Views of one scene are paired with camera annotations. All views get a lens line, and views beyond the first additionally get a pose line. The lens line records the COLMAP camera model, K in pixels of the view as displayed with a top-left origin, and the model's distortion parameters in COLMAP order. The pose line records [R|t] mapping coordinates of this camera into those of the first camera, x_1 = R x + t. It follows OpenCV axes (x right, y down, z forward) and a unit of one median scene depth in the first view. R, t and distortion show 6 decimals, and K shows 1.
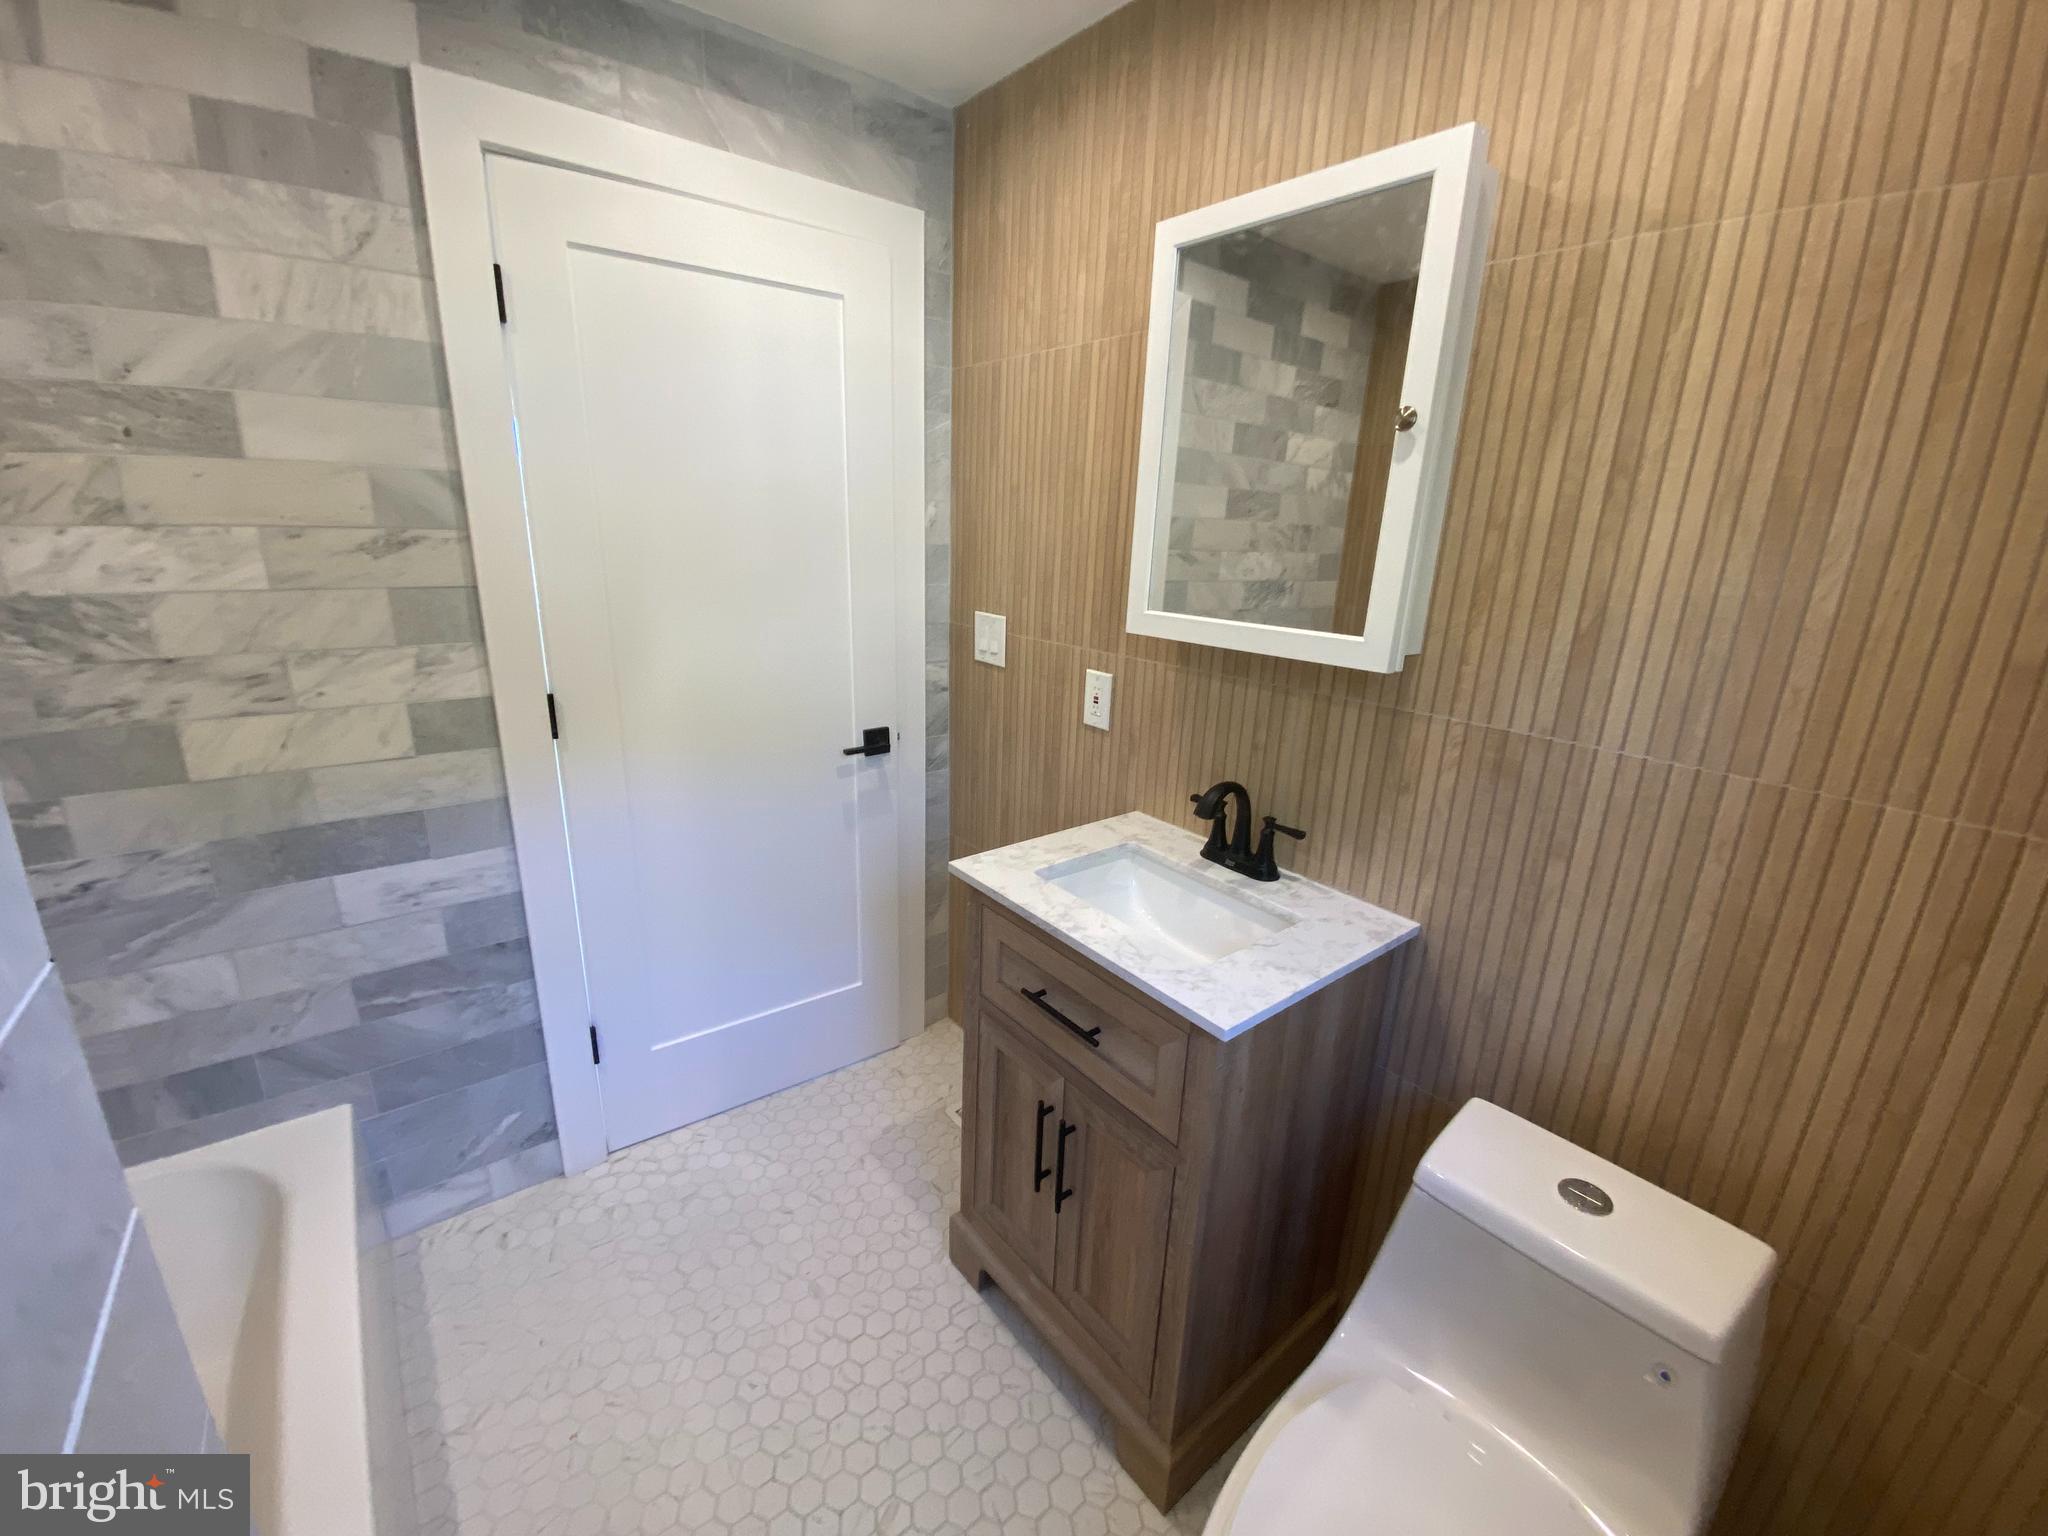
lens RADIAL K [[836.8, 0, 1019.1], [0, 836.8, 763.3], [0, 0, 1]] dist [0.005989, -0.012850]
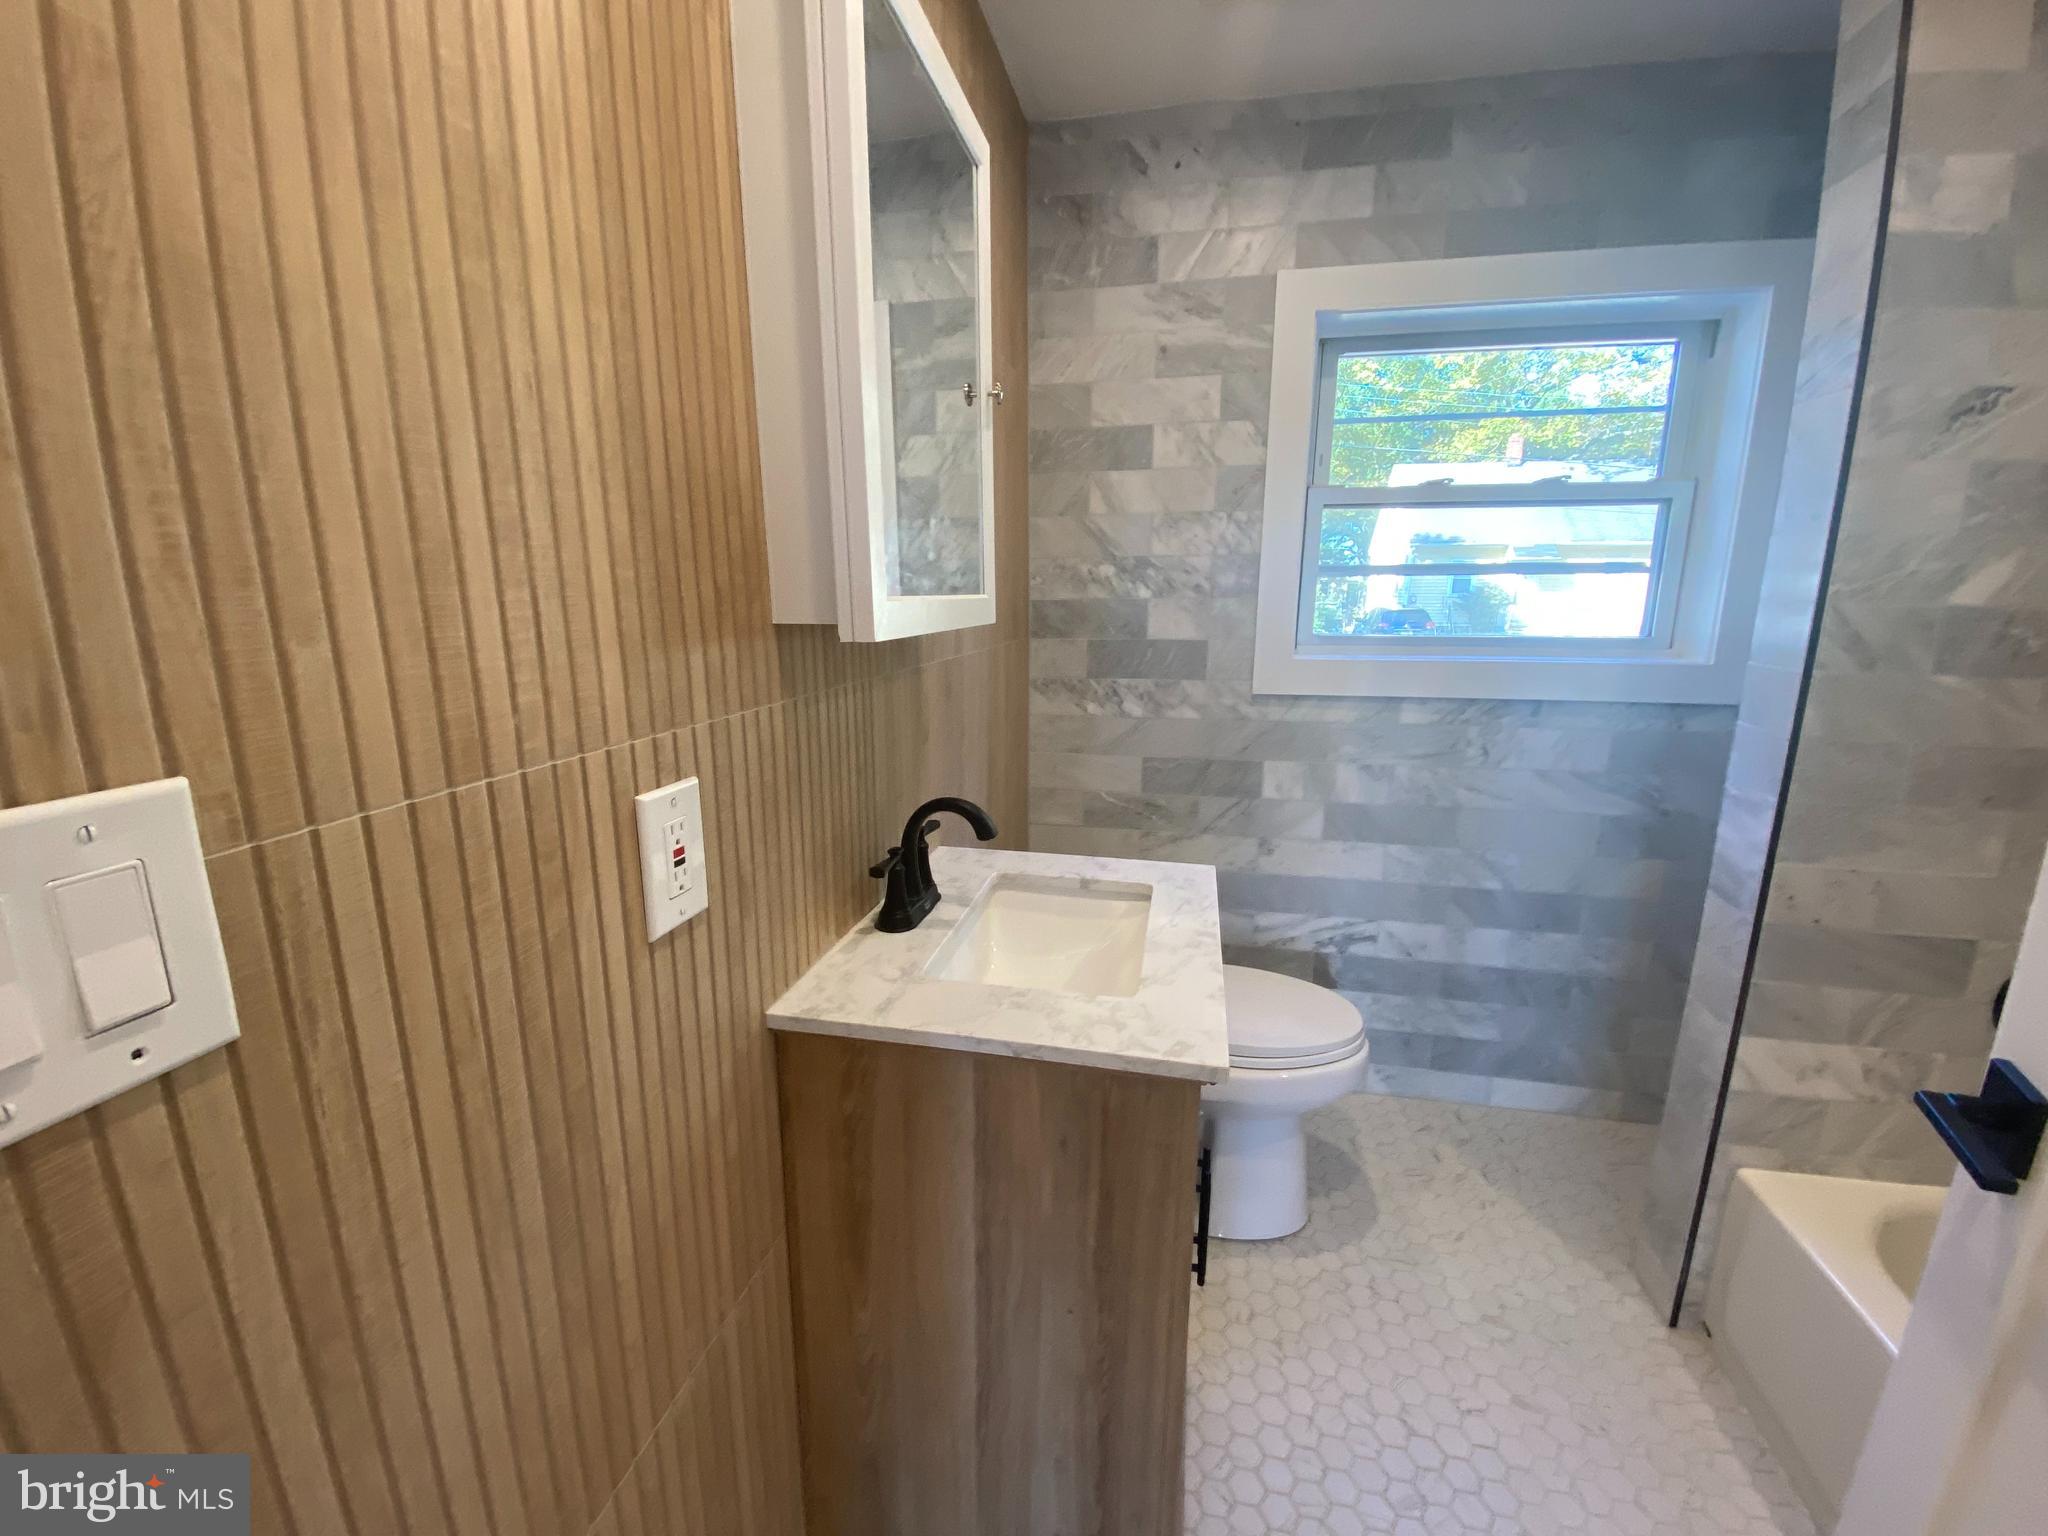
lens RADIAL K [[836.8, 0, 1022.9], [0, 836.8, 771.0], [0, 0, 1]] dist [0.005989, -0.012850]
pose [[-0.643951, -0.192123, 0.740551, -0.399847], [0.188603, 0.898219, 0.397028, -0.317617], [-0.741455, 0.395337, -0.542175, 1.411533]]
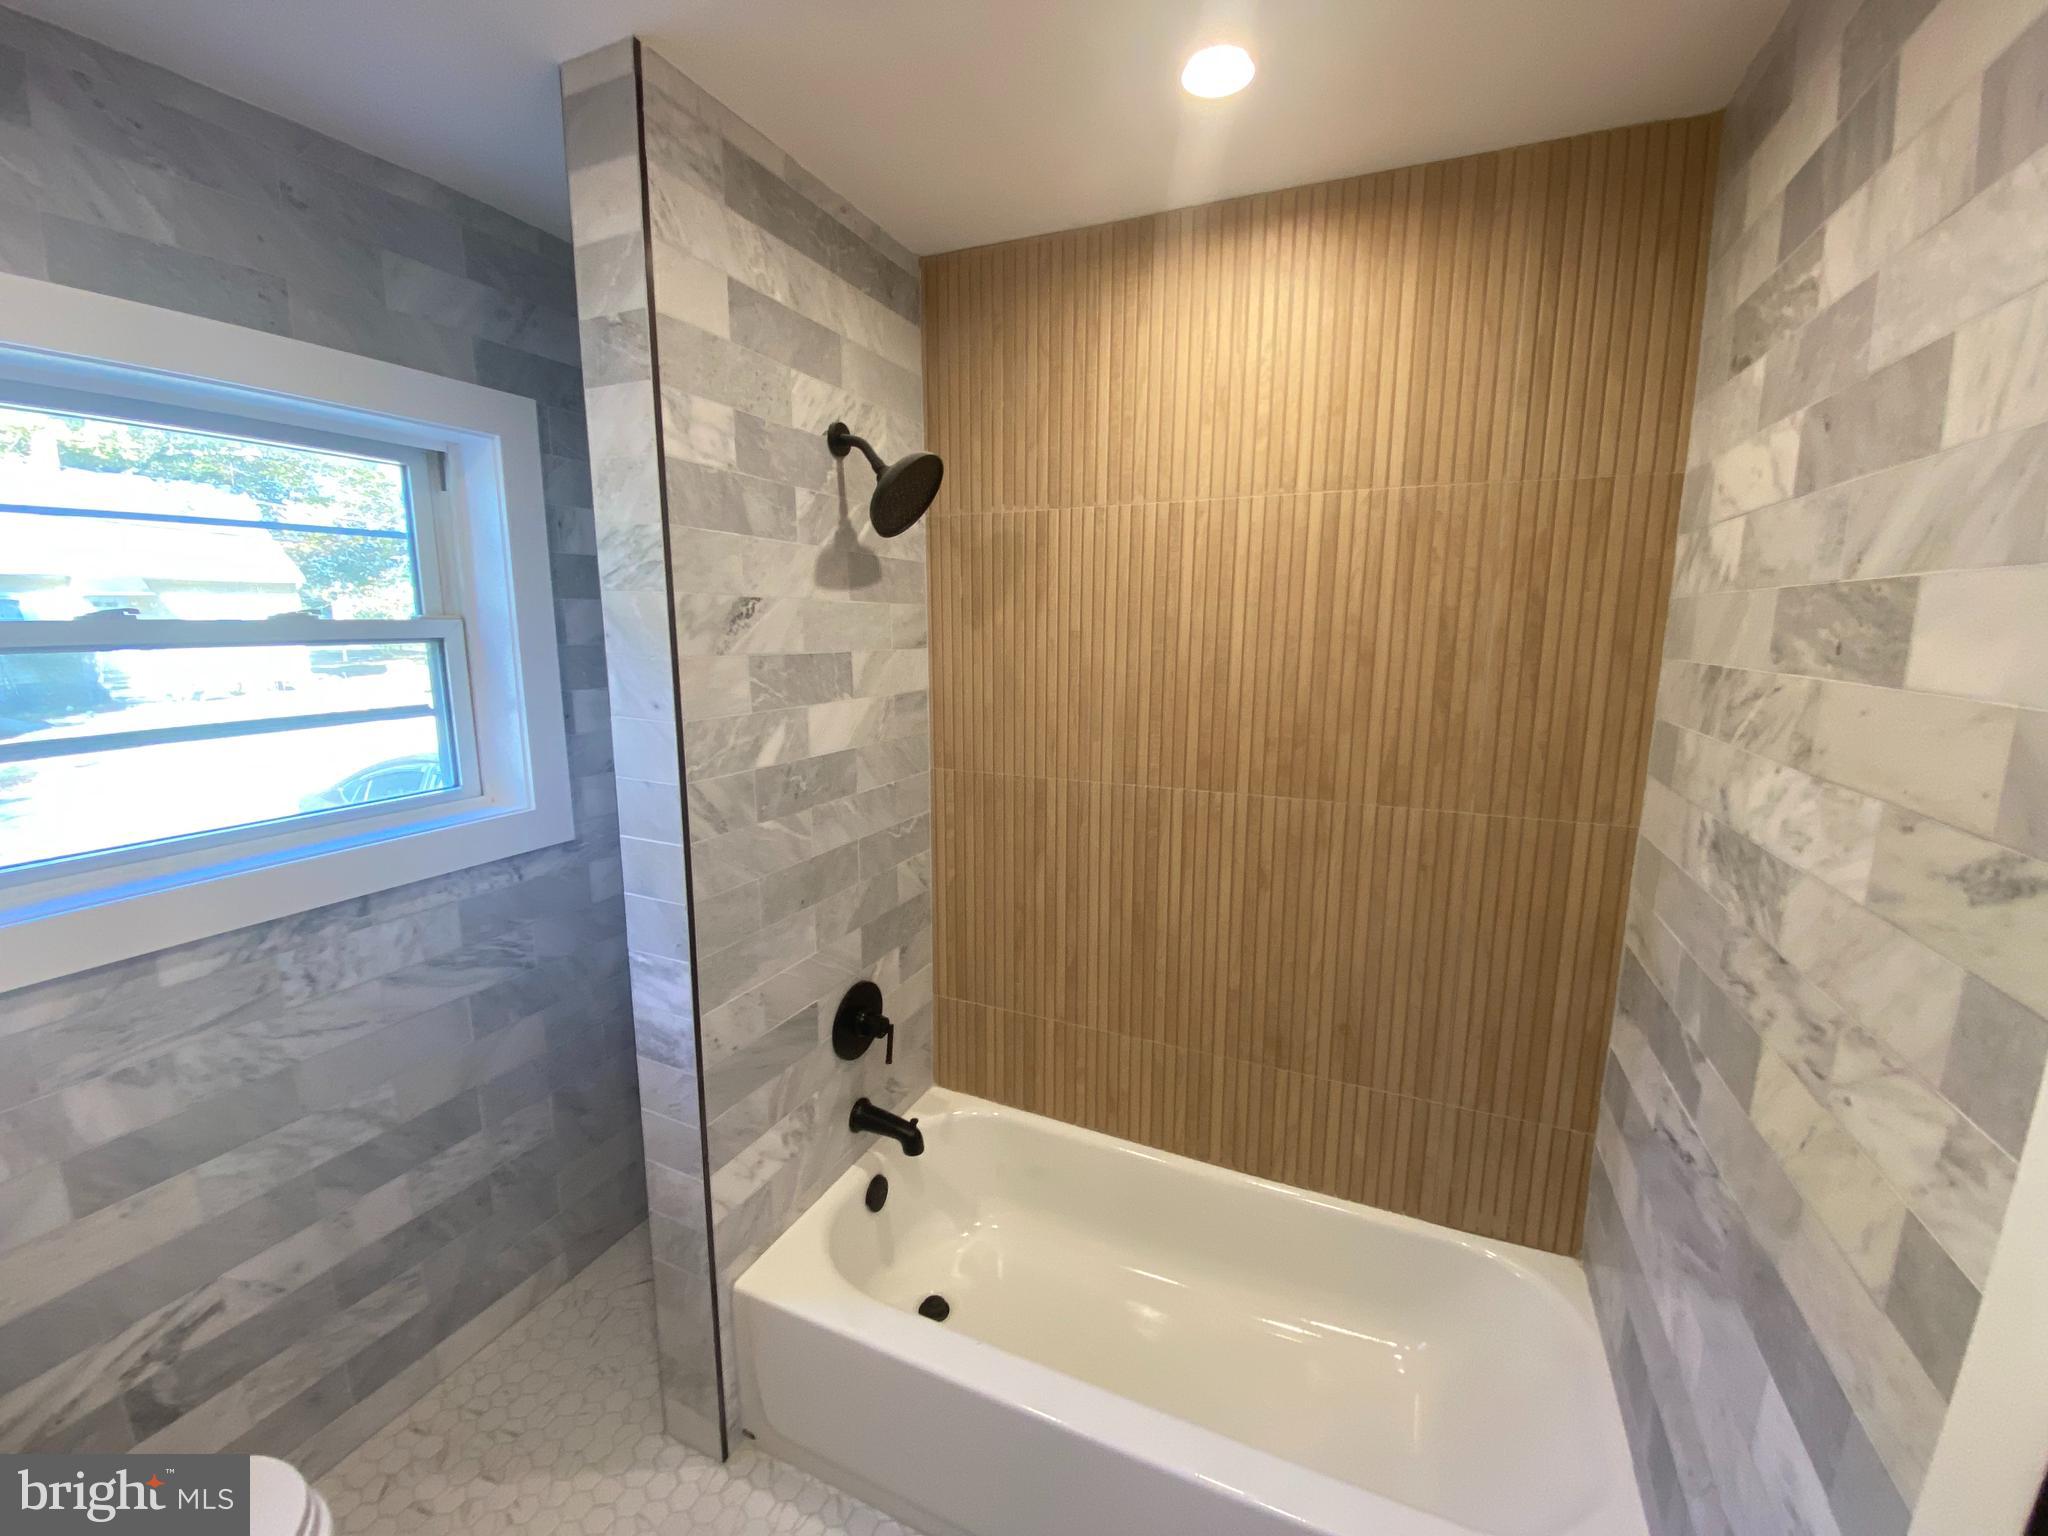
lens RADIAL K [[836.8, 0, 1031.4], [0, 836.8, 769.7], [0, 0, 1]] dist [0.005989, -0.012850]
pose [[-0.878430, 0.050689, -0.475175, -0.131146], [-0.155319, 0.910086, 0.384213, -0.420106], [0.451925, 0.411308, -0.791574, 1.143096]]
